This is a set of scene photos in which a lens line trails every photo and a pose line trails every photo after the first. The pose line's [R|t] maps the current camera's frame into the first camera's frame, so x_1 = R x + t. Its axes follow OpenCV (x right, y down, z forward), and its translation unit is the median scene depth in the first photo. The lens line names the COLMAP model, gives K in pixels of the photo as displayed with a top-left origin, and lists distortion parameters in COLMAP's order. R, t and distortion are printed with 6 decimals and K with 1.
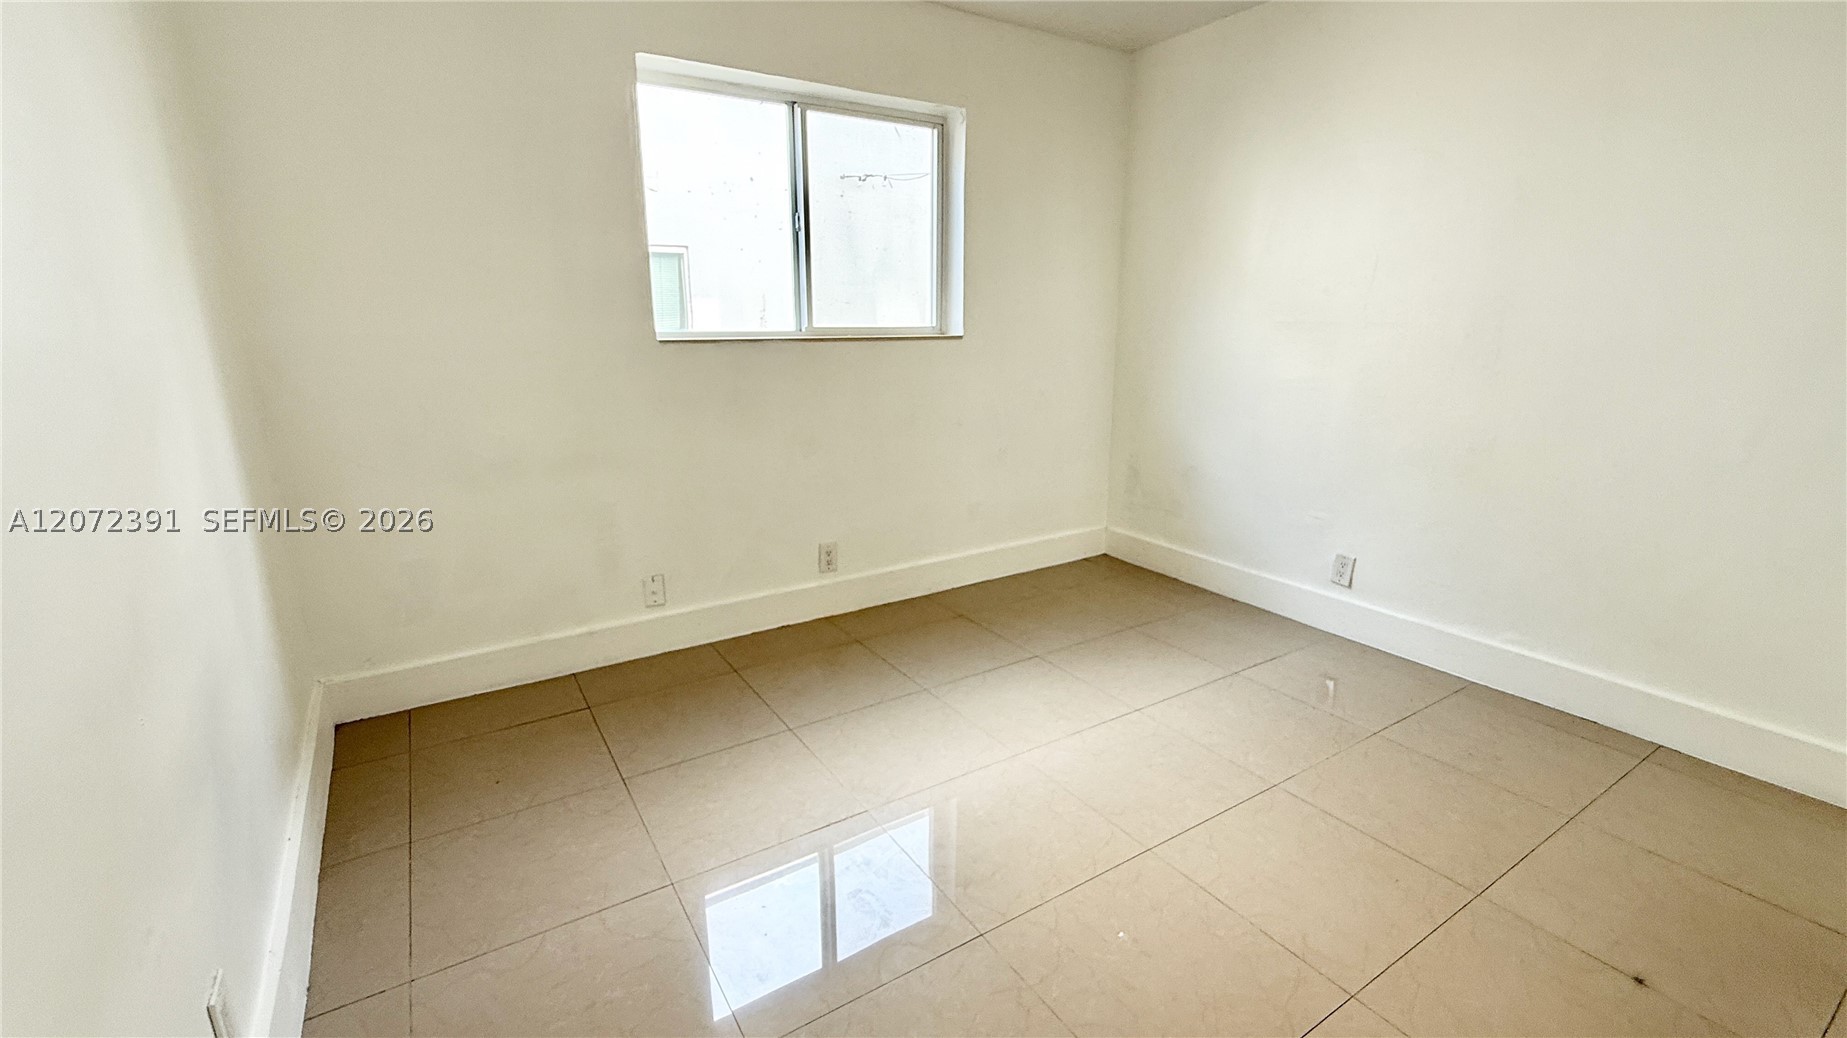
lens RADIAL K [[769.0, 0, 922.3], [0, 769.0, 515.6], [0, 0, 1]] dist [-0.002614, -0.000096]
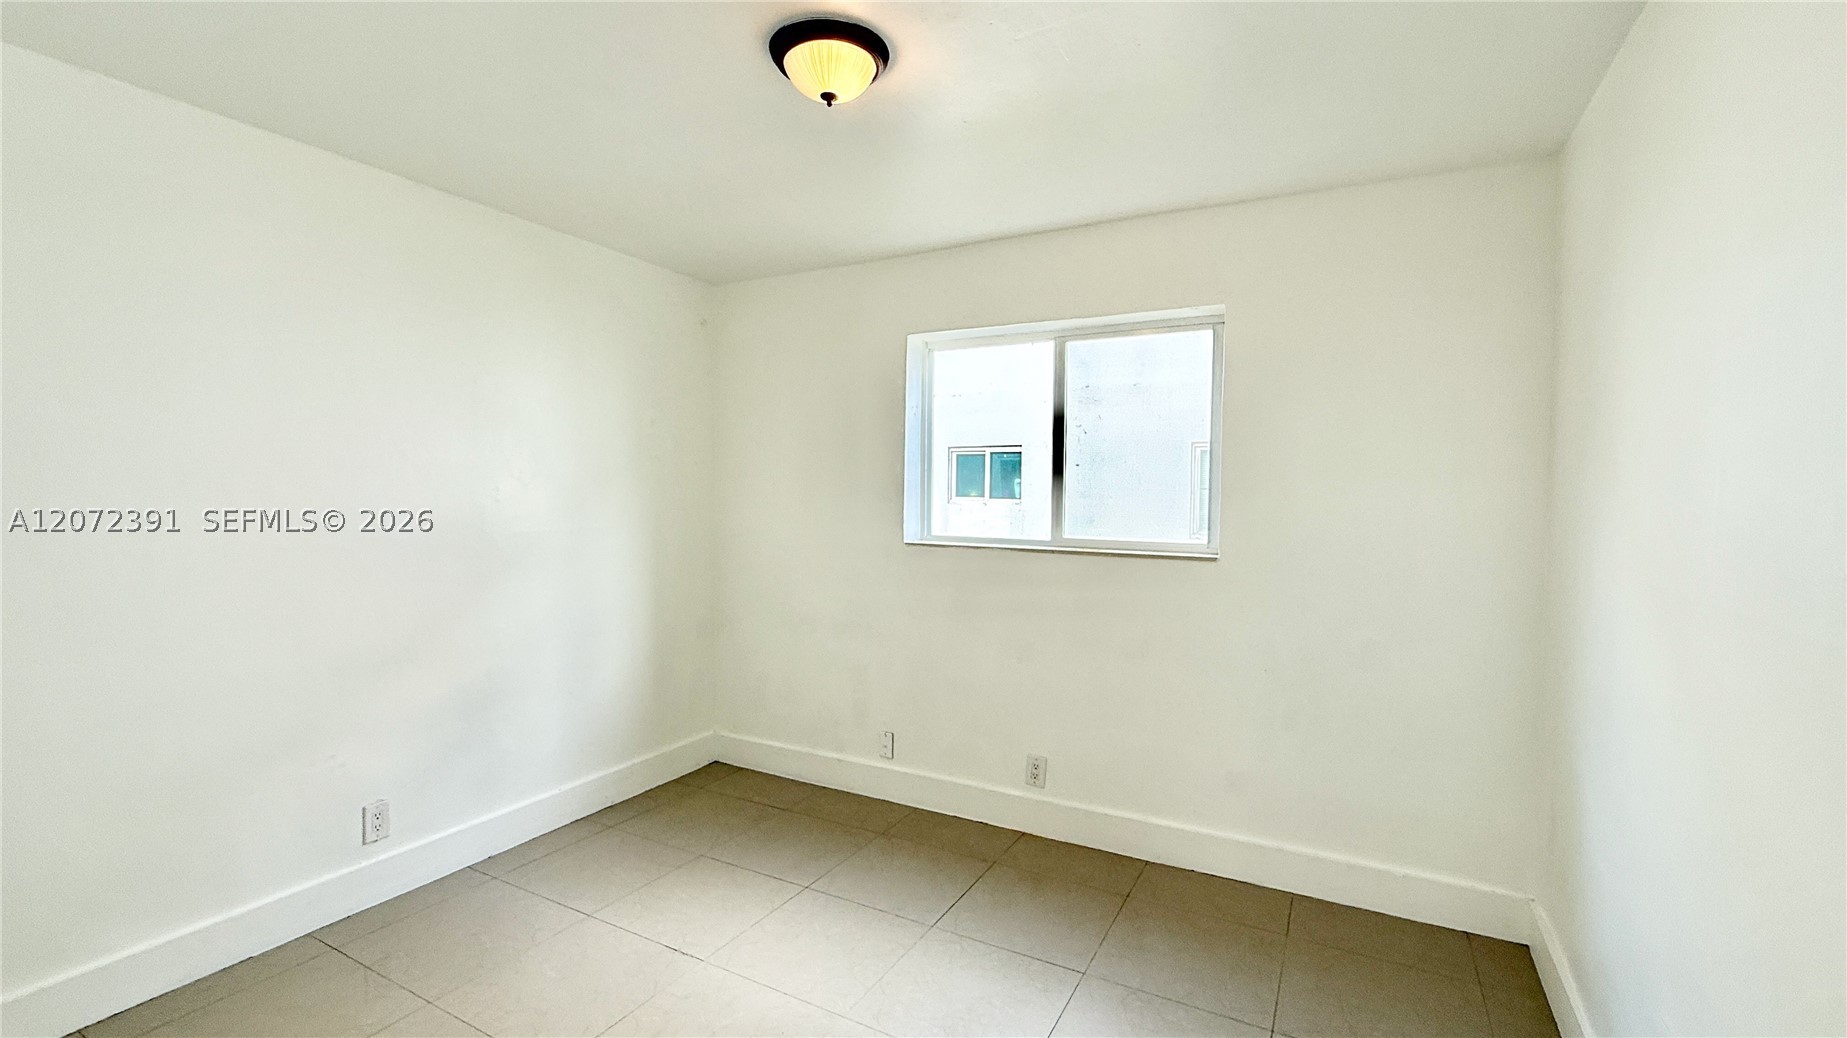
lens RADIAL K [[769.0, 0, 922.3], [0, 769.0, 515.6], [0, 0, 1]] dist [-0.002614, -0.000096]
pose [[0.495590, 0.033238, -0.867921, 0.649402], [-0.226530, 0.969629, -0.092217, -0.138239], [0.838496, 0.242312, 0.488068, 0.342180]]
